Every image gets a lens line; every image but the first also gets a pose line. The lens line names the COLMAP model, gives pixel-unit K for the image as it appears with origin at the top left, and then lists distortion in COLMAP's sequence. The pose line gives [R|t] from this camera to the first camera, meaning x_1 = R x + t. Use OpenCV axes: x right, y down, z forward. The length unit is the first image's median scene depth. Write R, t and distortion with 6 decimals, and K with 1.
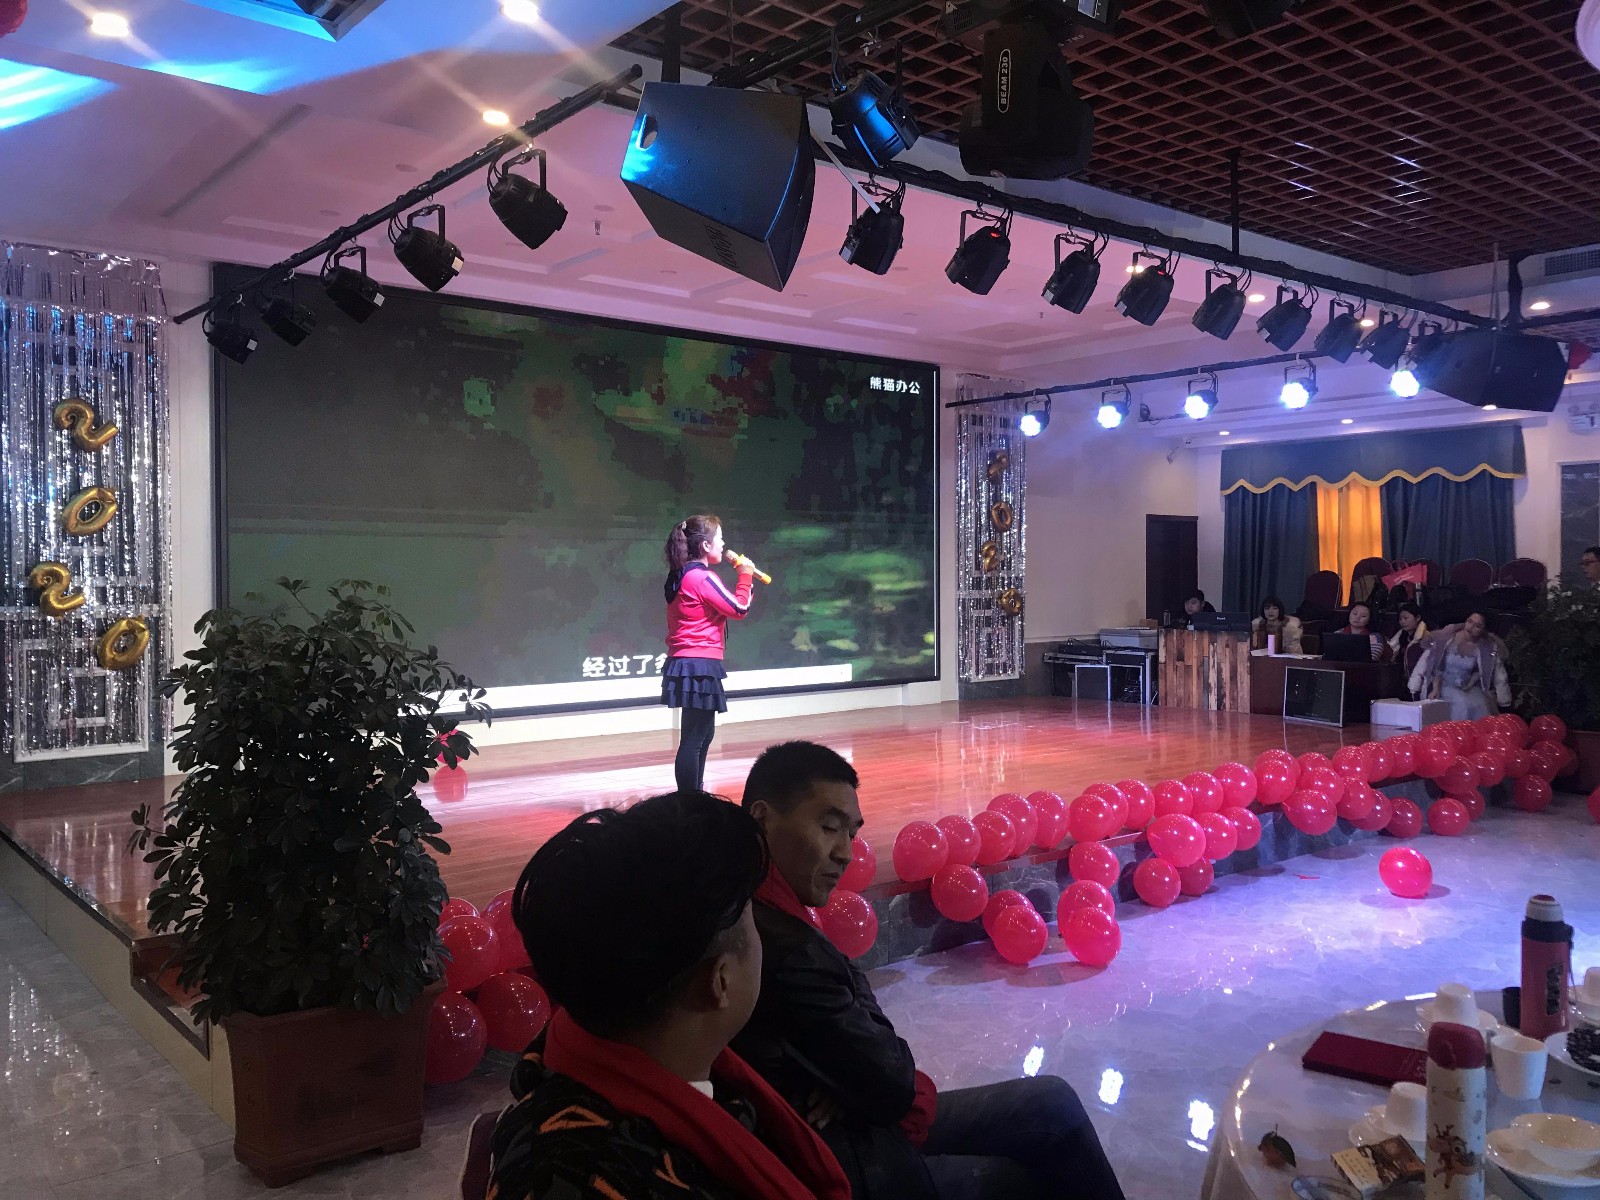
lens RADIAL K [[1312.5, 0, 800.5], [0, 1312.5, 588.3], [0, 0, 1]] dist [0.021649, -0.001869]
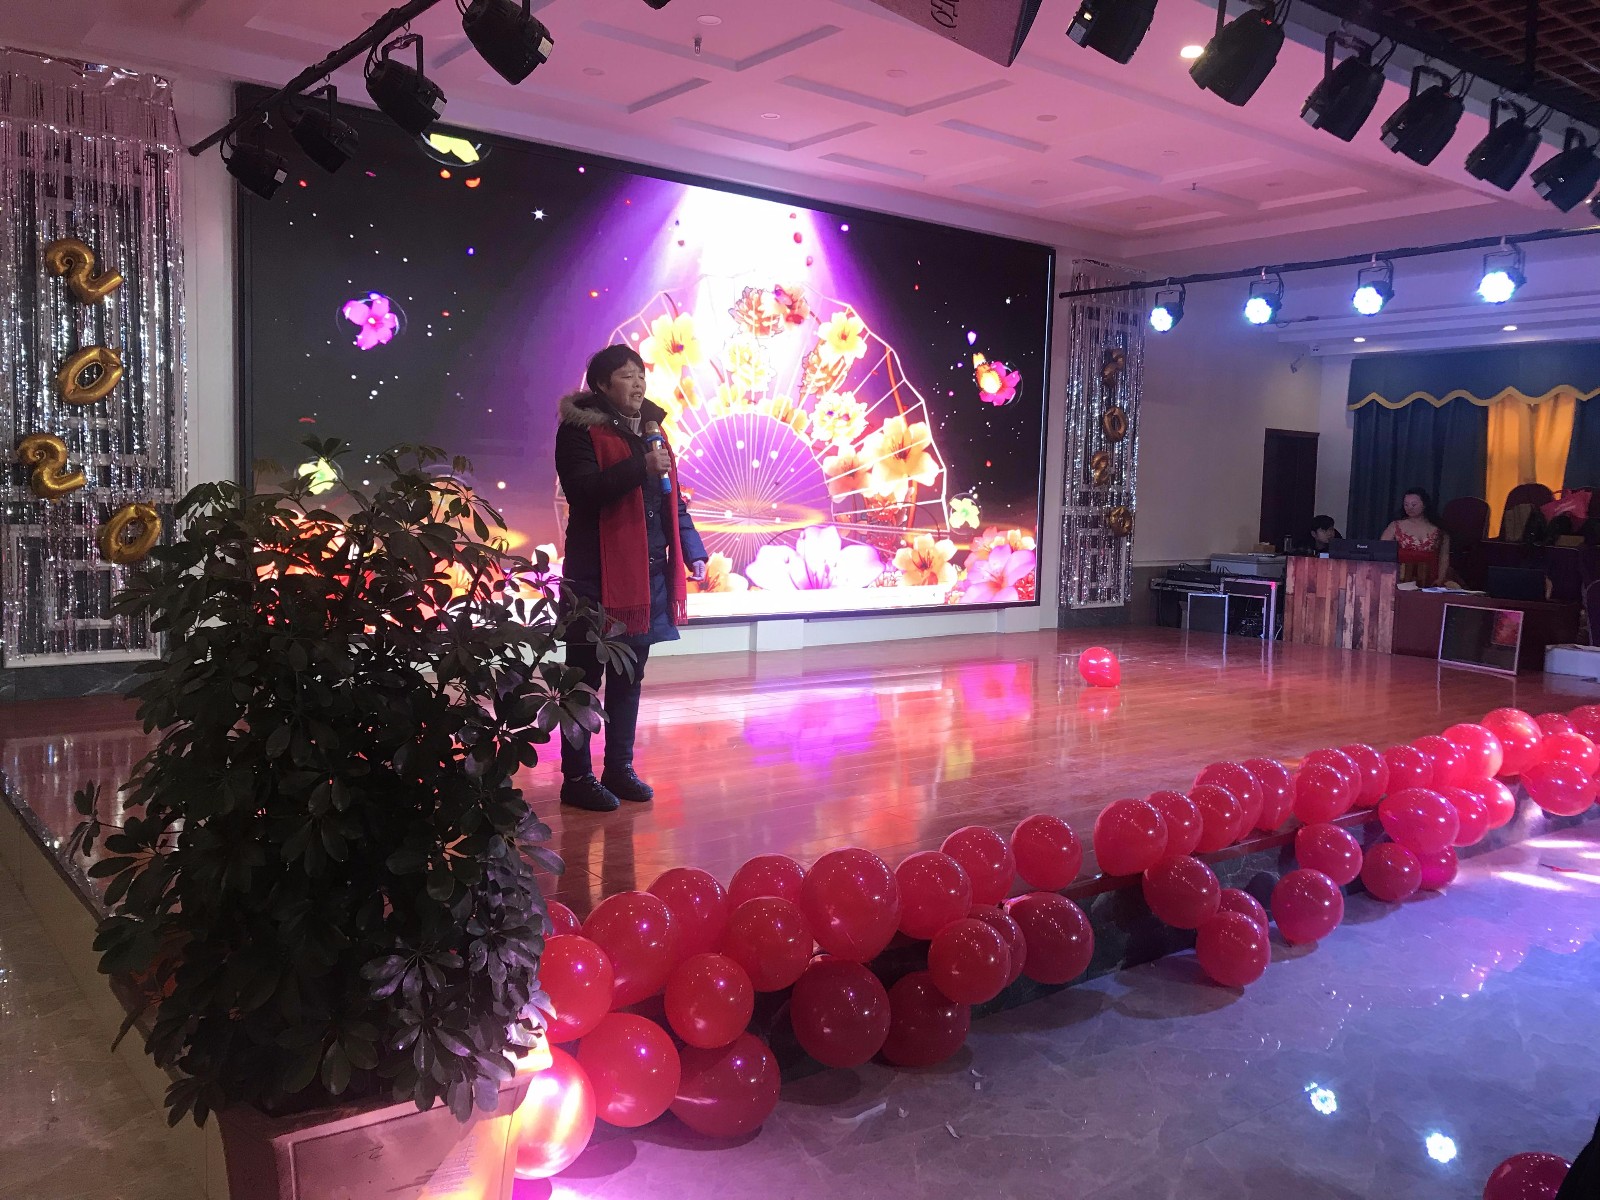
lens RADIAL K [[1312.5, 0, 801.7], [0, 1312.5, 590.9], [0, 0, 1]] dist [0.021649, -0.001869]
pose [[0.999200, 0.033845, -0.021328, -0.058680], [-0.032321, 0.997151, 0.068157, 0.006570], [0.023574, -0.067413, 0.997447, 0.153546]]
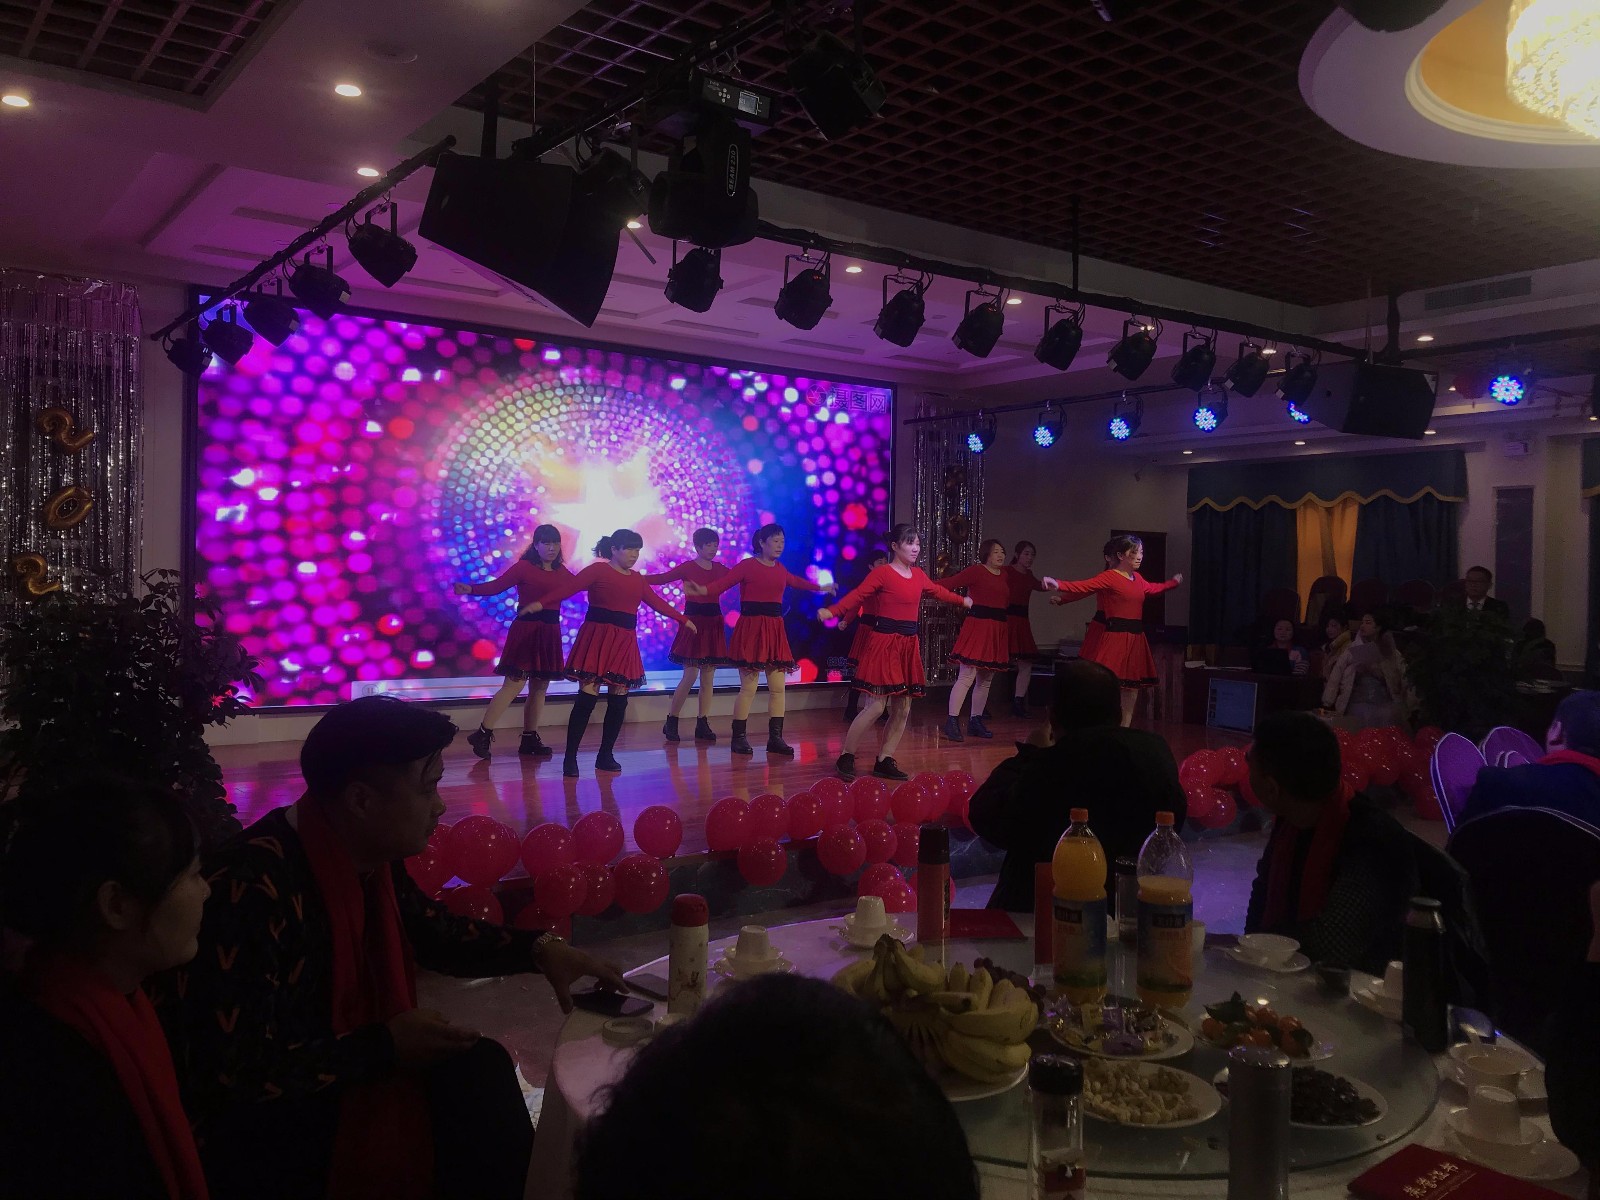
lens RADIAL K [[1312.5, 0, 801.6], [0, 1312.5, 590.3], [0, 0, 1]] dist [0.021649, -0.001869]
pose [[0.998460, 0.021600, -0.051098, 0.134788], [-0.021861, 0.999751, -0.004555, 0.002424], [0.050987, 0.005665, 0.998683, -0.078352]]
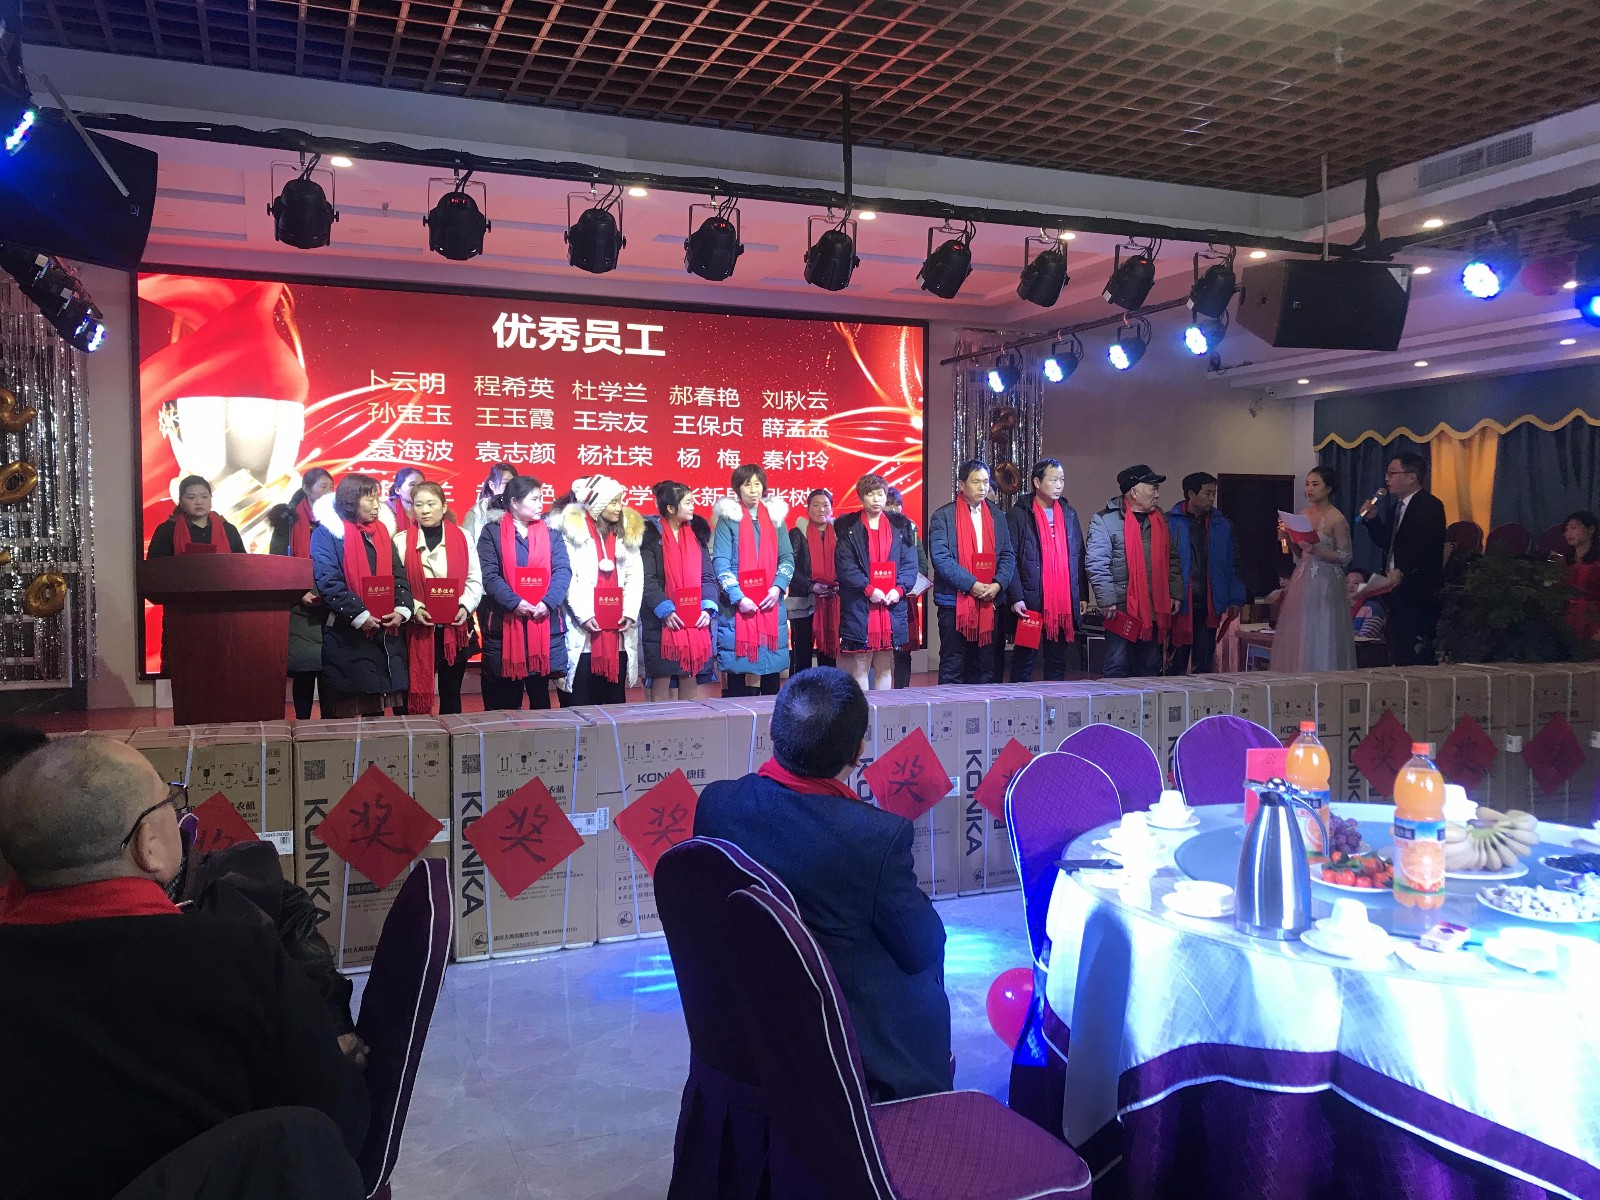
lens RADIAL K [[1312.5, 0, 800.4], [0, 1312.5, 589.2], [0, 0, 1]] dist [0.021649, -0.001869]
pose [[0.955081, 0.015659, -0.295931, 0.471169], [-0.007079, 0.999524, 0.030042, -0.003450], [0.296261, -0.026598, 0.954737, 0.077132]]
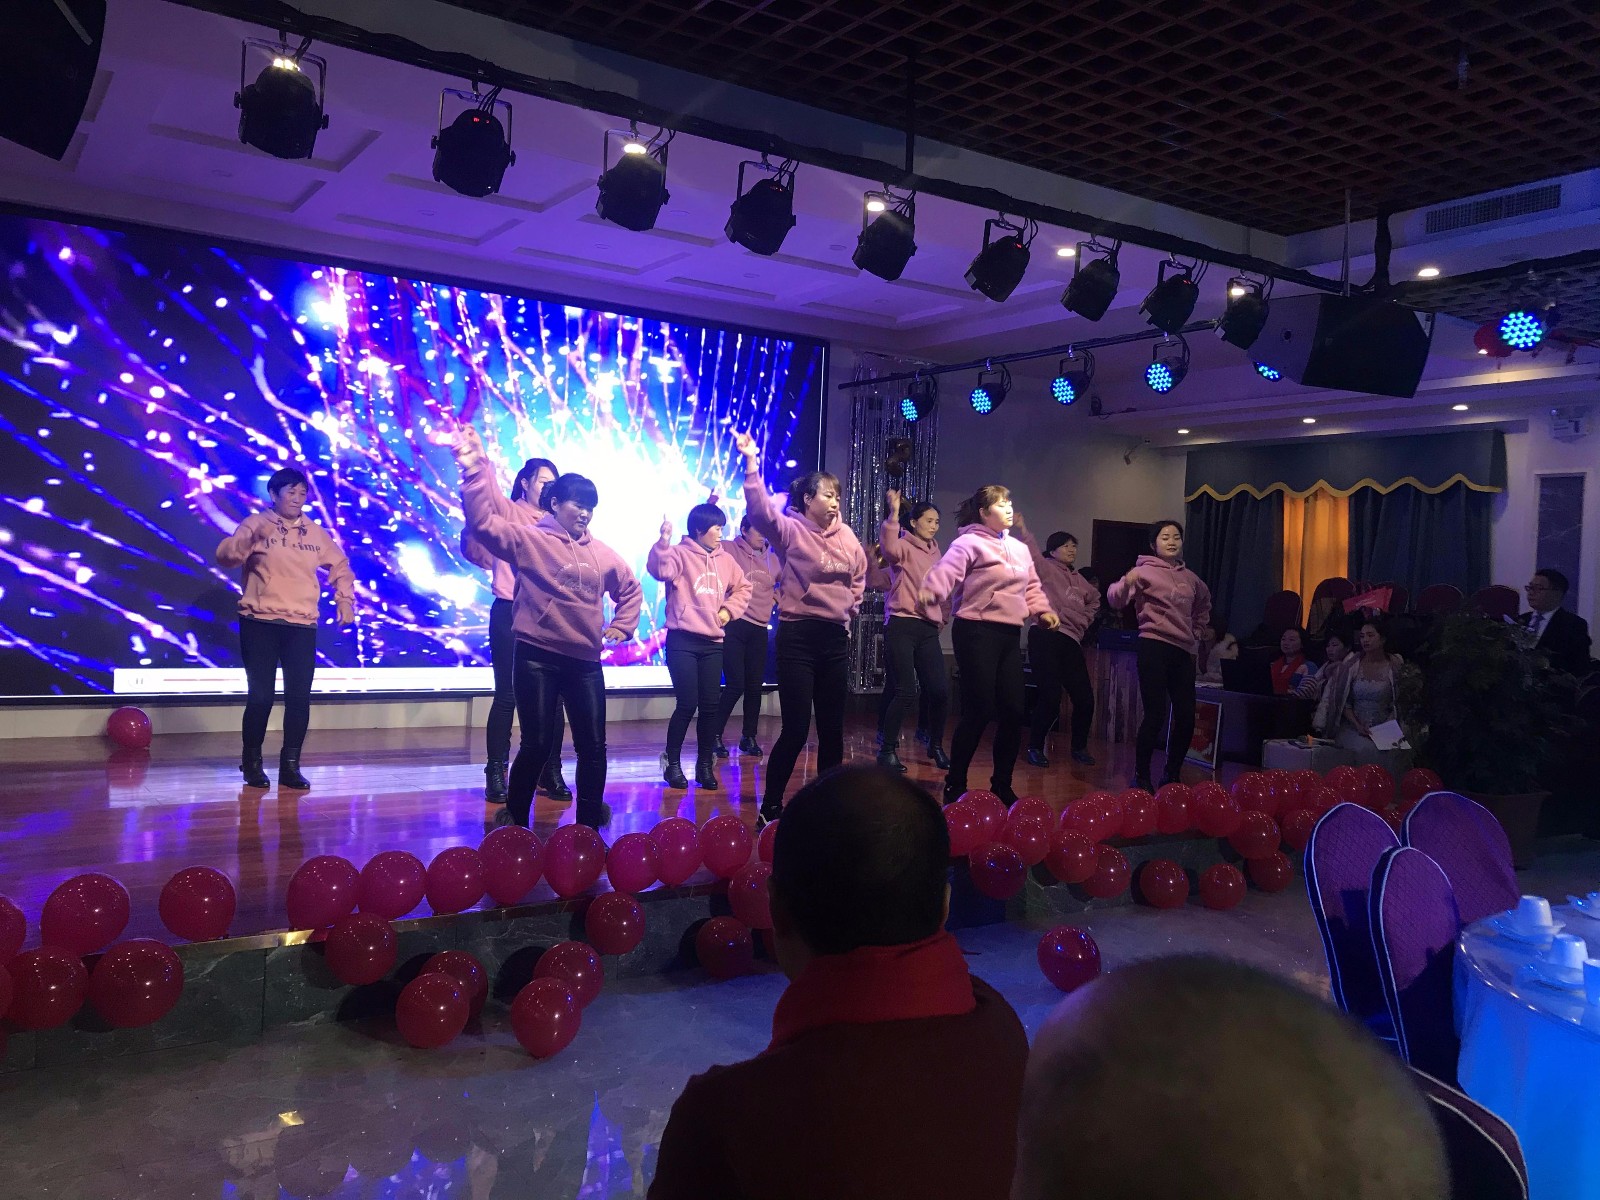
lens RADIAL K [[1312.5, 0, 803.6], [0, 1312.5, 599.7], [0, 0, 1]] dist [0.021649, -0.001869]
pose [[0.993367, 0.048303, -0.104353, 0.295980], [-0.047813, 0.998830, 0.007196, 0.002823], [0.104579, -0.002158, 0.994514, 0.156566]]
